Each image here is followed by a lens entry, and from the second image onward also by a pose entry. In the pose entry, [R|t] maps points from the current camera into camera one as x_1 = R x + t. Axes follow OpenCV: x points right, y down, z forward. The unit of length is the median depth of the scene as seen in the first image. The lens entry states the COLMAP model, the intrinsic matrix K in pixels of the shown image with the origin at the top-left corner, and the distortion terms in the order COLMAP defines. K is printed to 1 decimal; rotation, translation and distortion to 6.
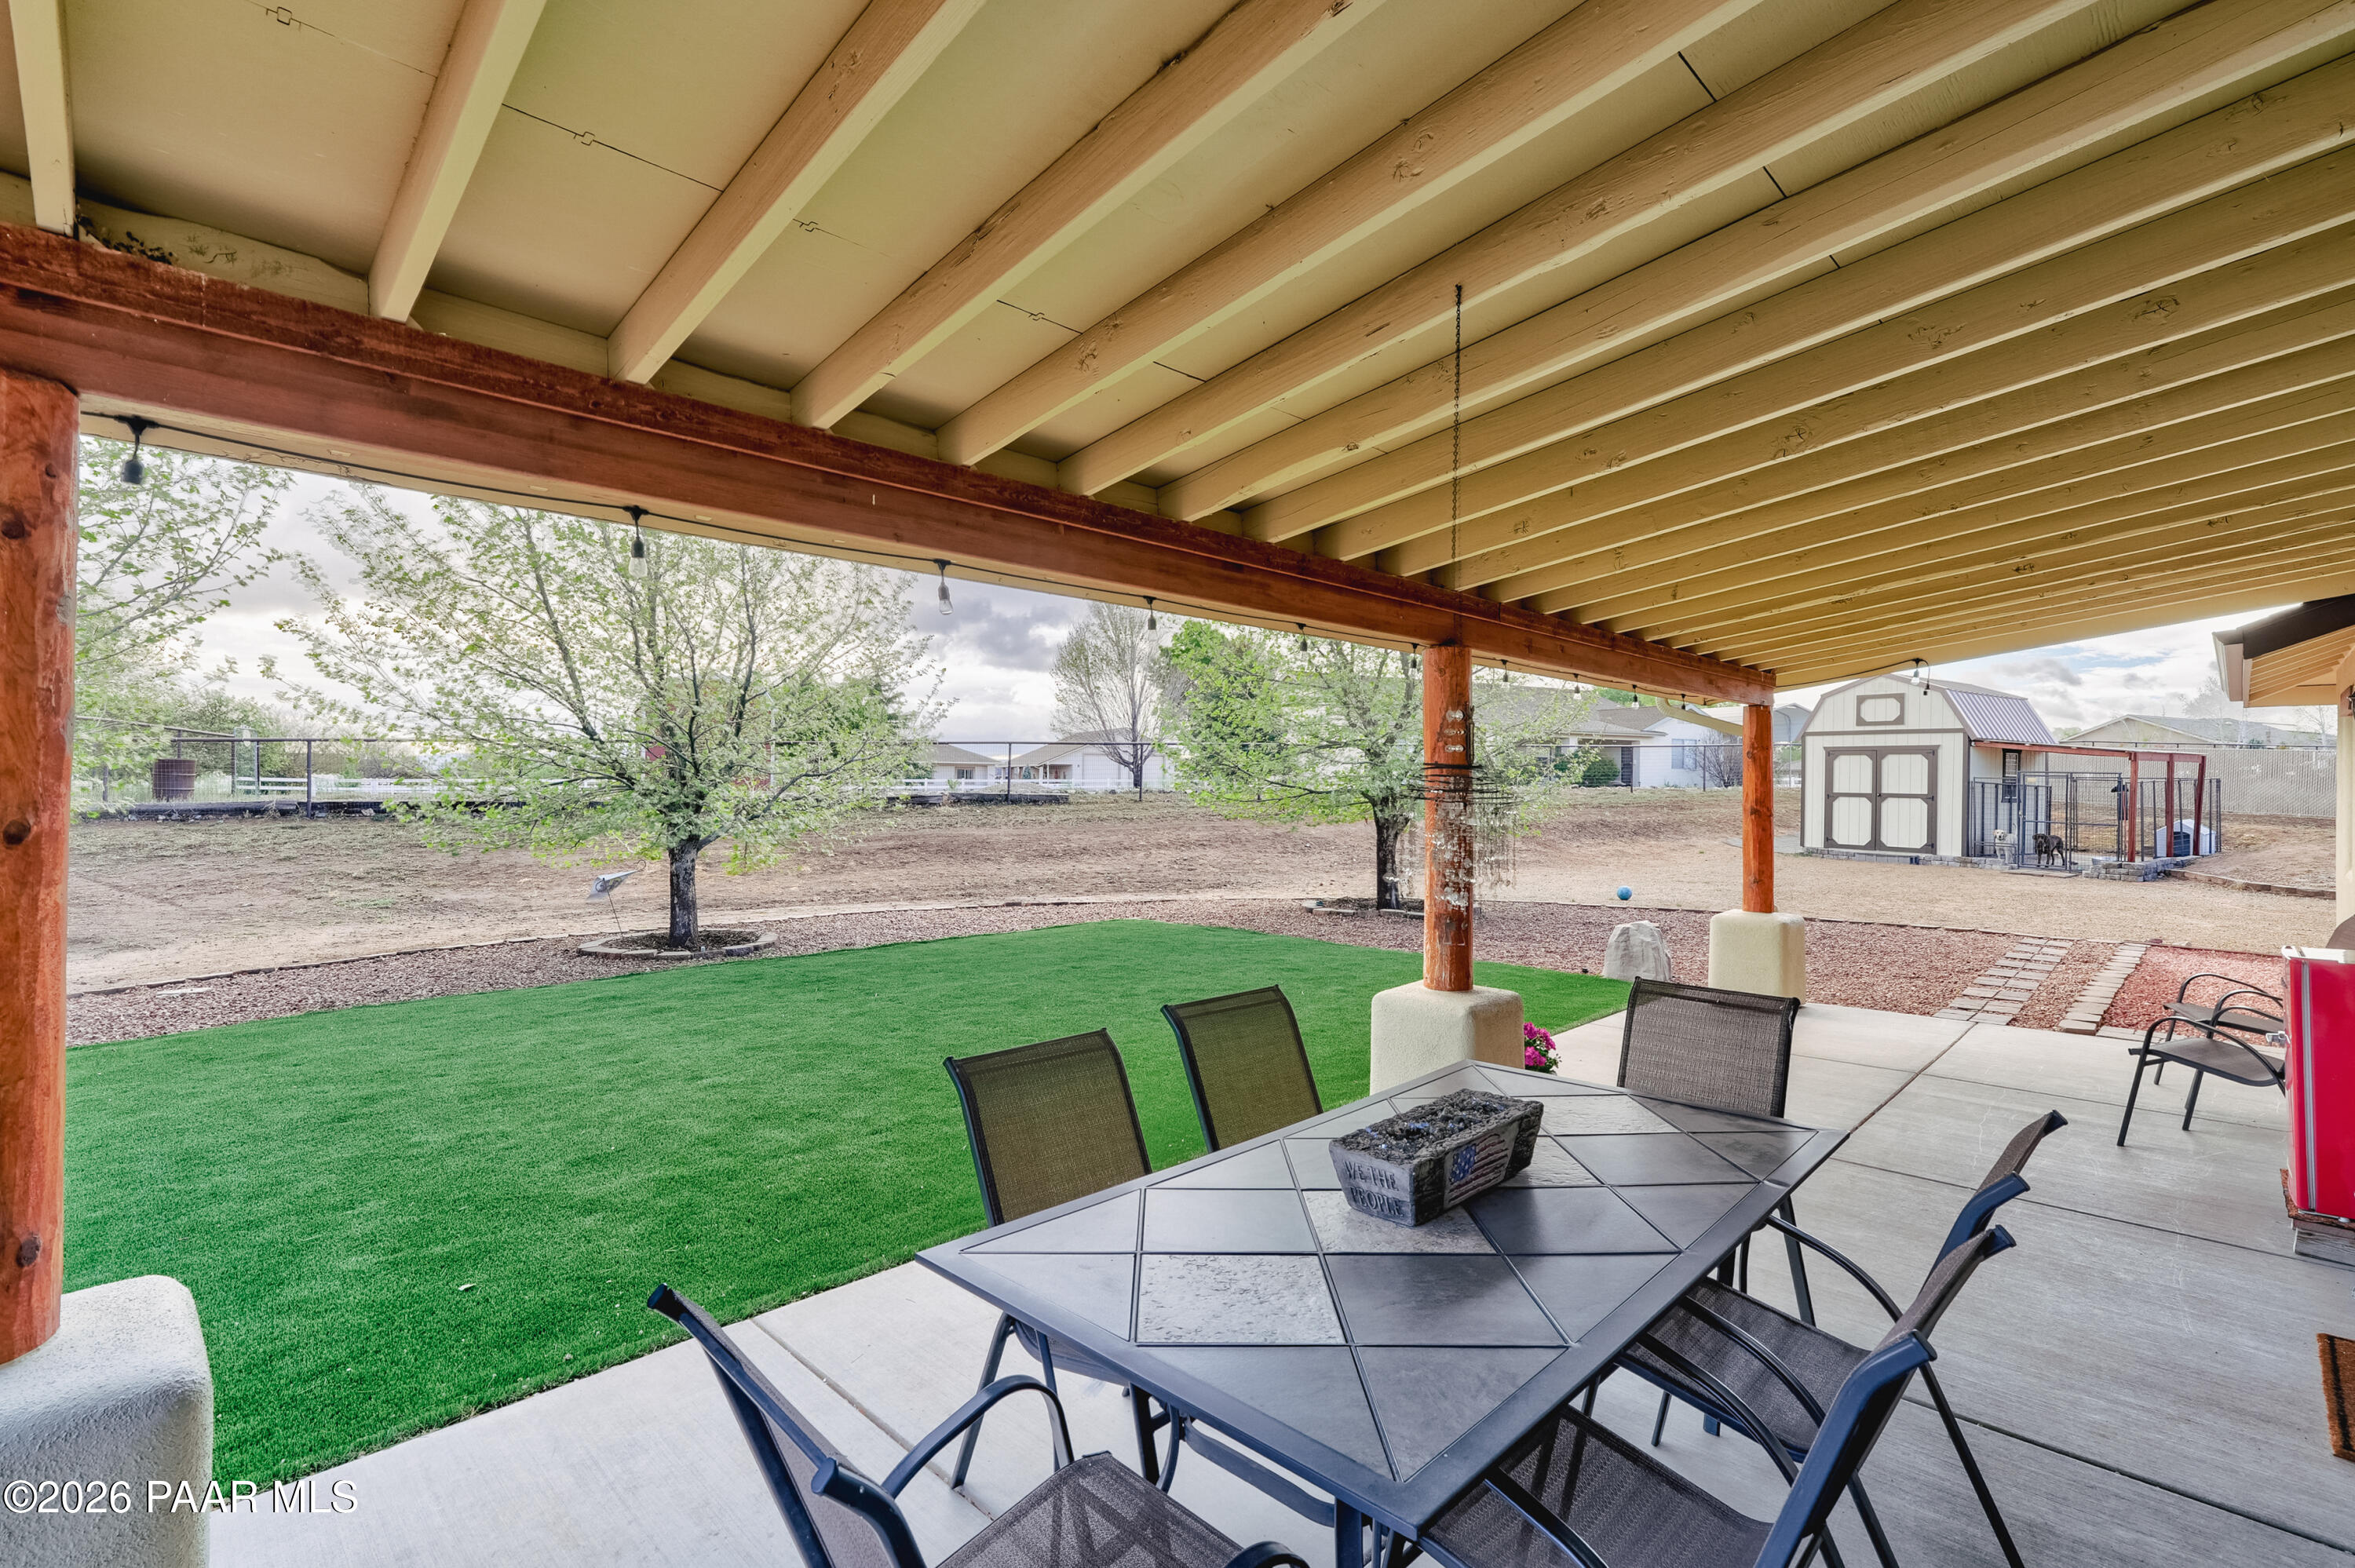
lens RADIAL K [[1065.5, 0, 1177.5], [0, 1065.5, 784.0], [0, 0, 1]] dist [-0.018401, 0.017624]
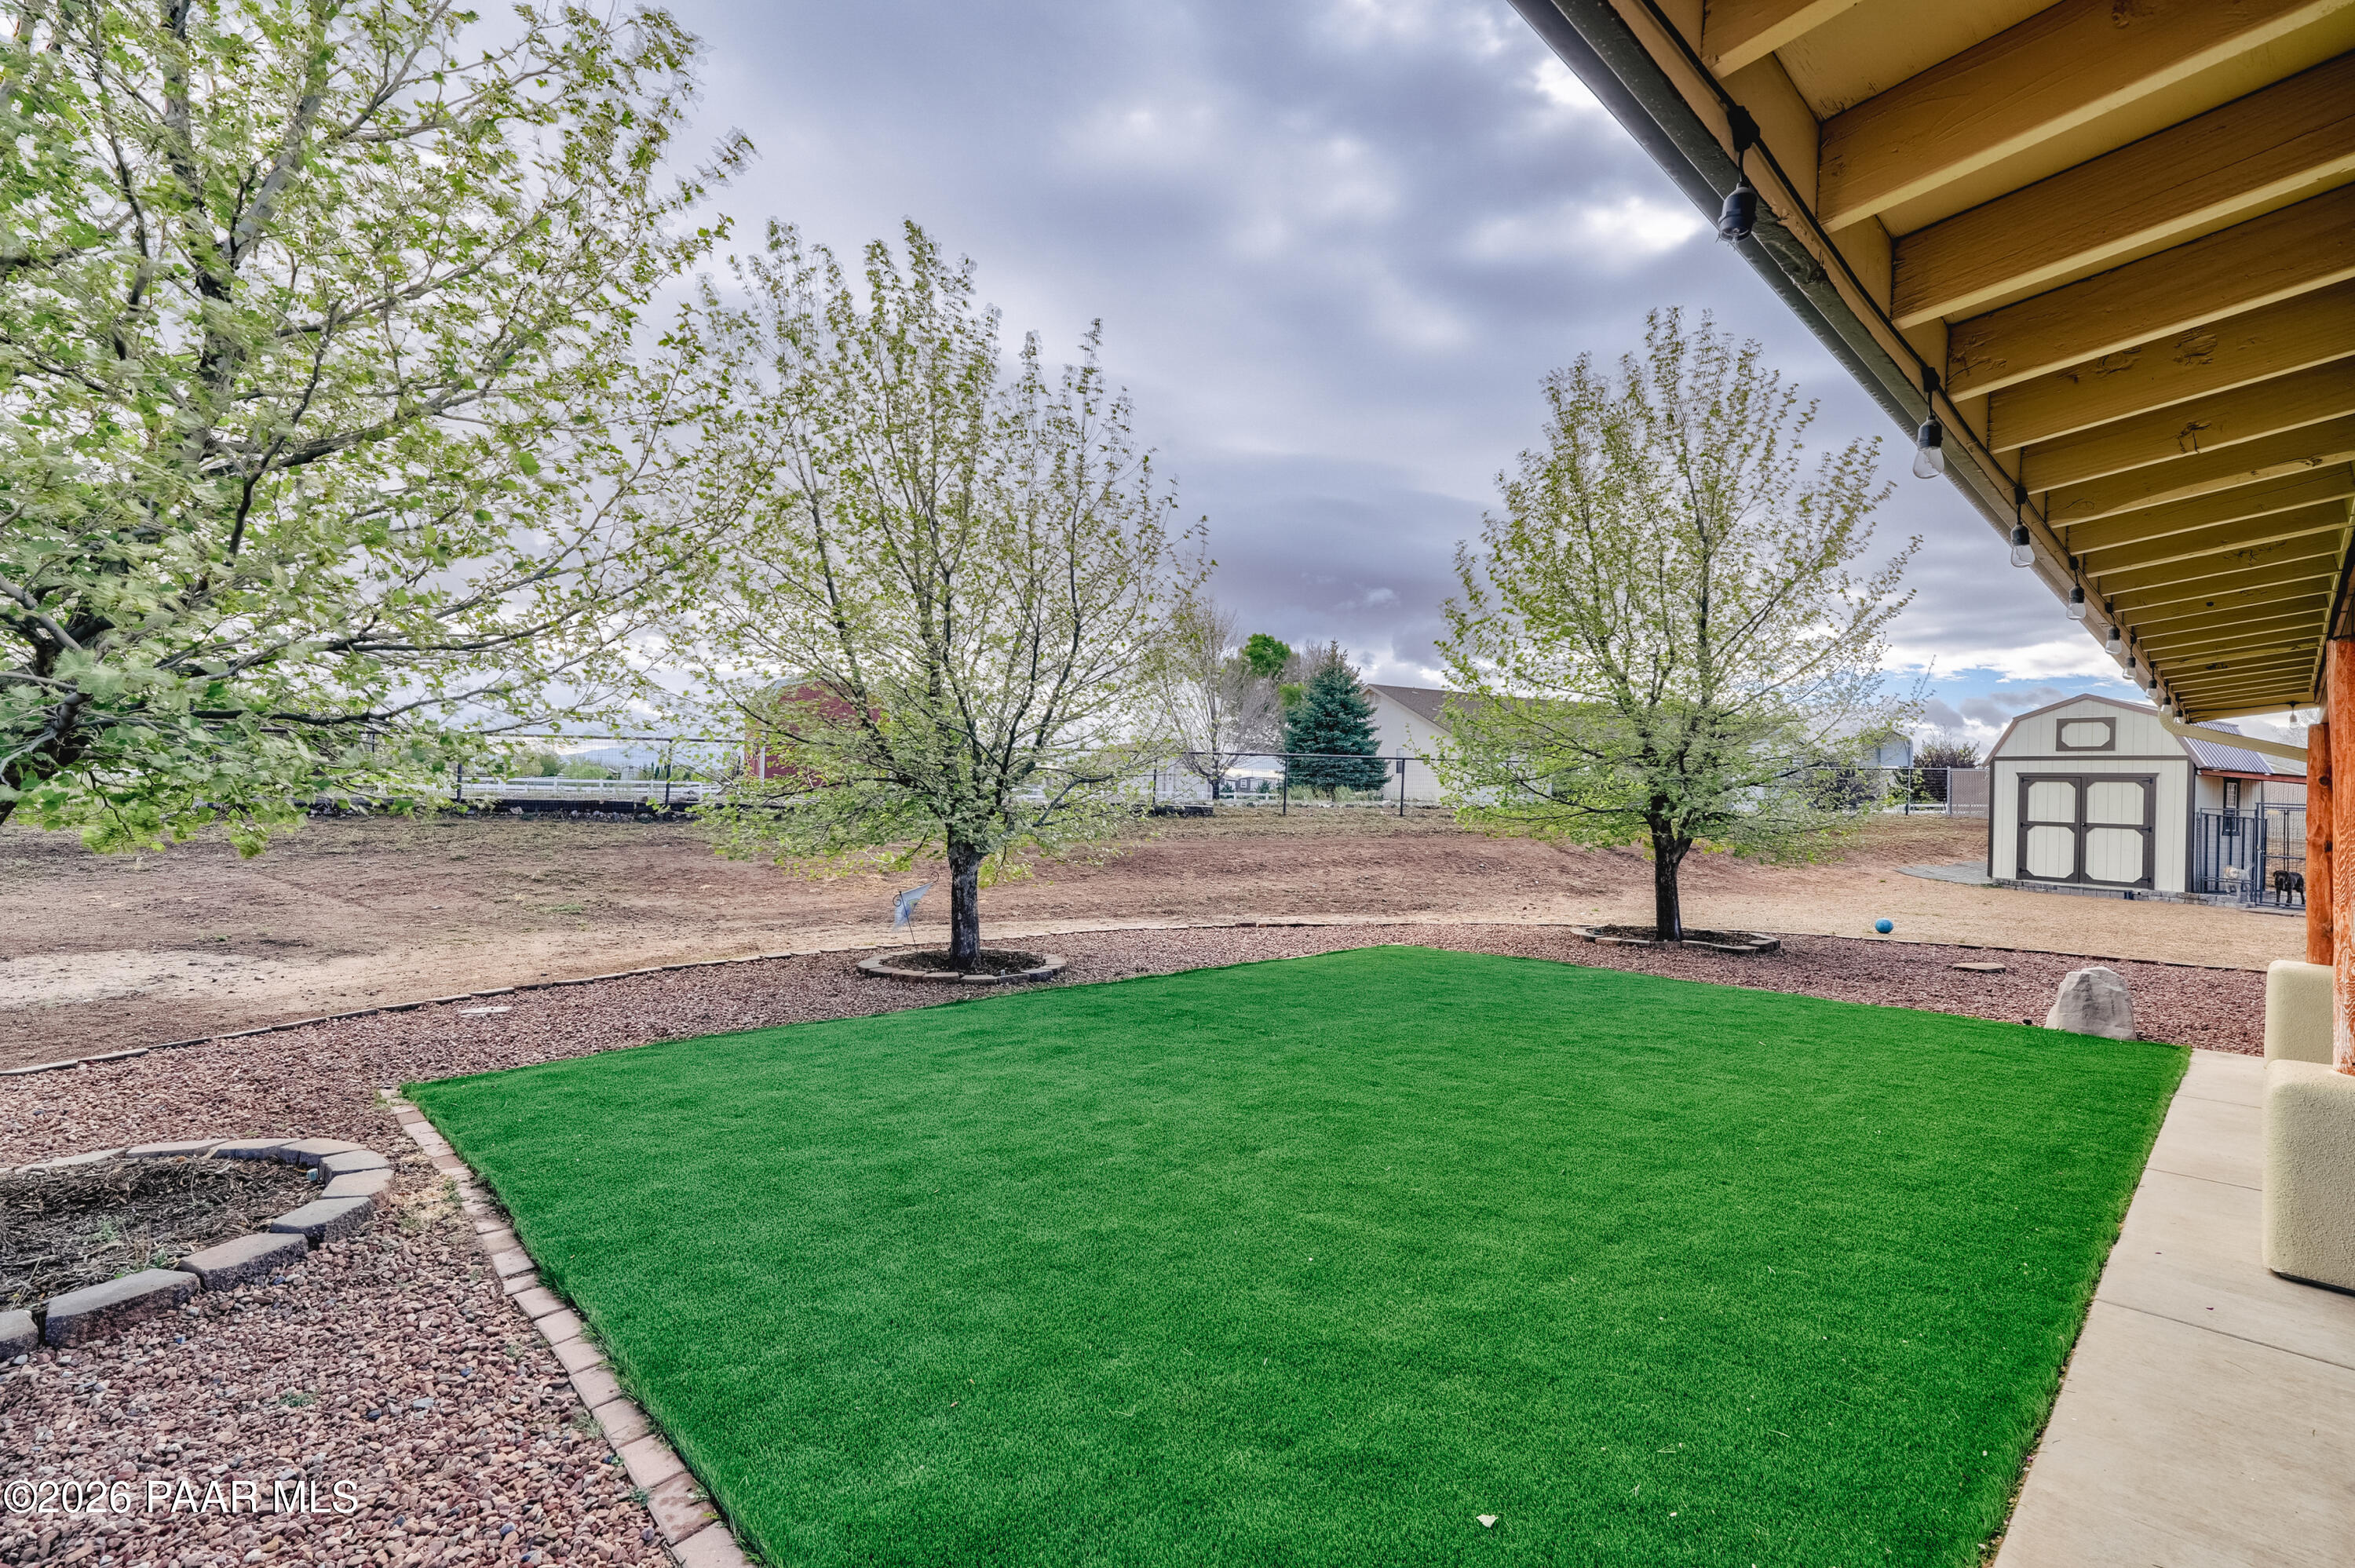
lens RADIAL K [[1065.5, 0, 1177.5], [0, 1065.5, 784.0], [0, 0, 1]] dist [-0.018401, 0.017624]
pose [[0.999679, 0.020235, -0.015273, -0.142247], [-0.020414, 0.999724, -0.011596, 0.001758], [0.015034, 0.011904, 0.999816, 0.050196]]
